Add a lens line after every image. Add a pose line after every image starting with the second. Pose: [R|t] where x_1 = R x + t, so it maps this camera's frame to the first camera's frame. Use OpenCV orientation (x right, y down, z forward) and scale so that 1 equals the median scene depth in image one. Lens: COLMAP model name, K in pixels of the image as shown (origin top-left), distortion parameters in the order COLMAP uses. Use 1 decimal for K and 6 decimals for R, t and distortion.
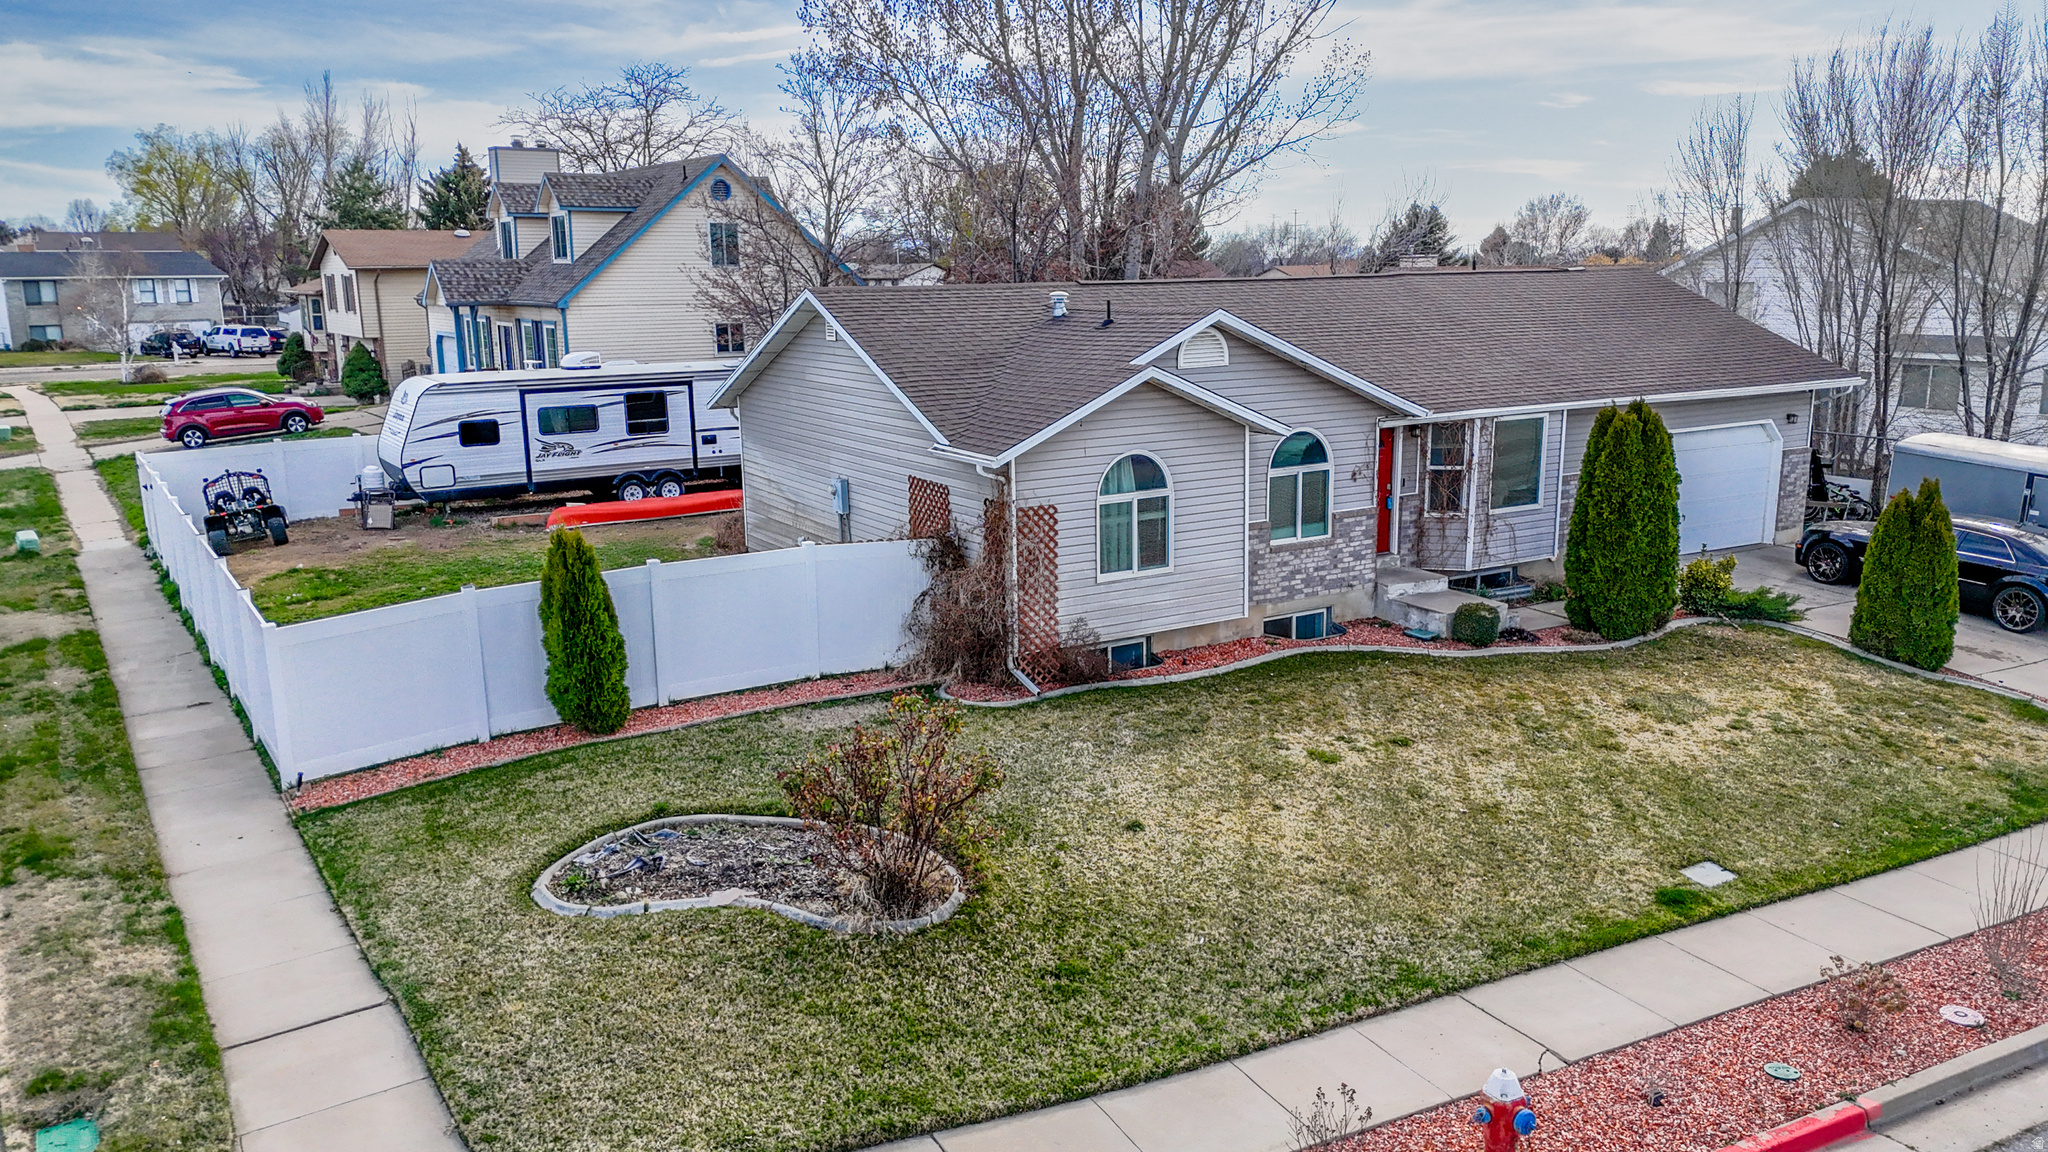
lens RADIAL K [[1553.7, 0, 1011.9], [0, 1553.7, 574.2], [0, 0, 1]] dist [0.035714, -0.017185]
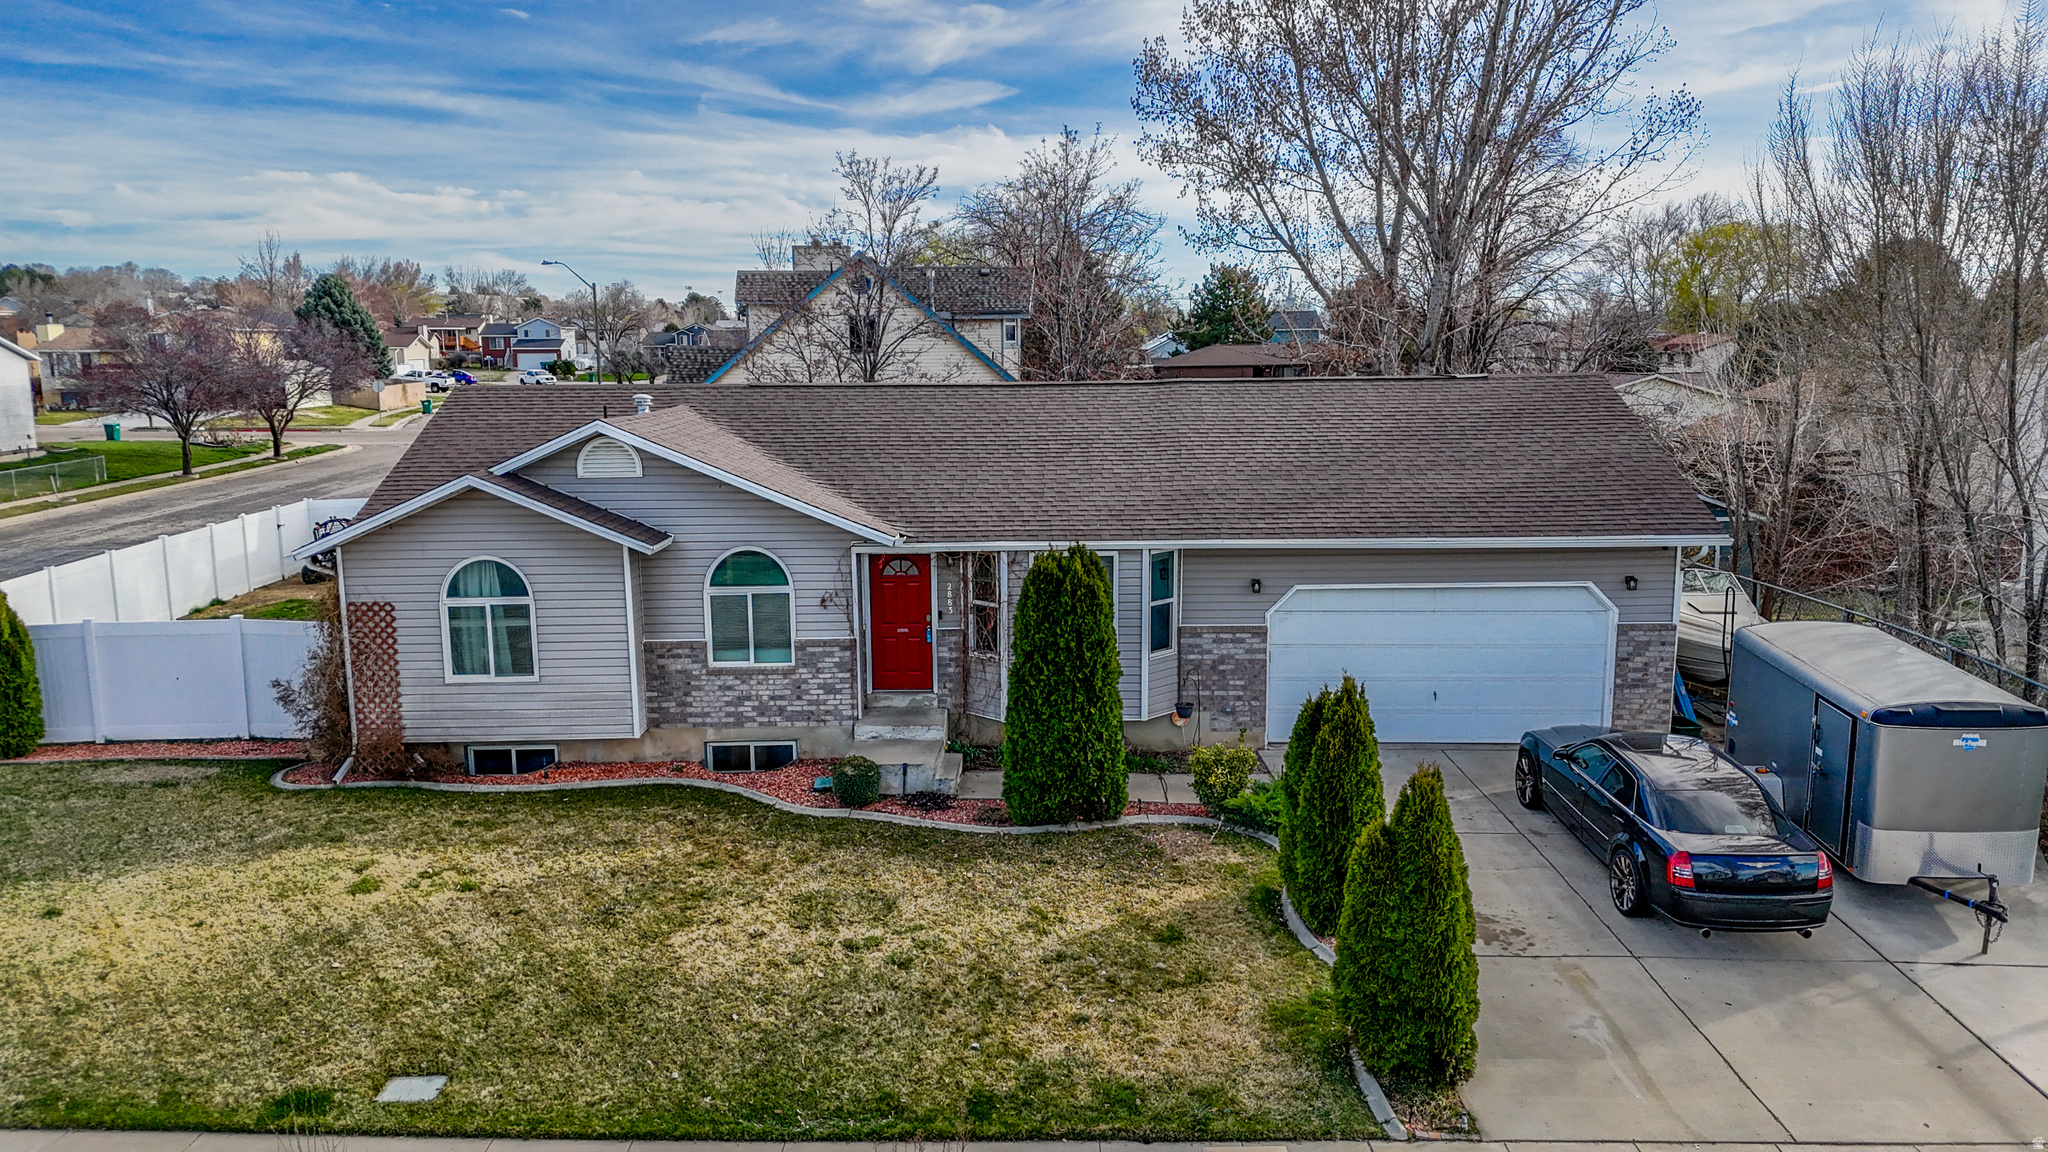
lens RADIAL K [[1553.7, 0, 1017.1], [0, 1553.7, 574.5], [0, 0, 1]] dist [0.035714, -0.017185]
pose [[0.874710, 0.087643, -0.476656, 0.830639], [-0.104550, 0.994479, -0.009003, -0.091418], [0.473235, 0.057710, 0.879044, 0.266786]]
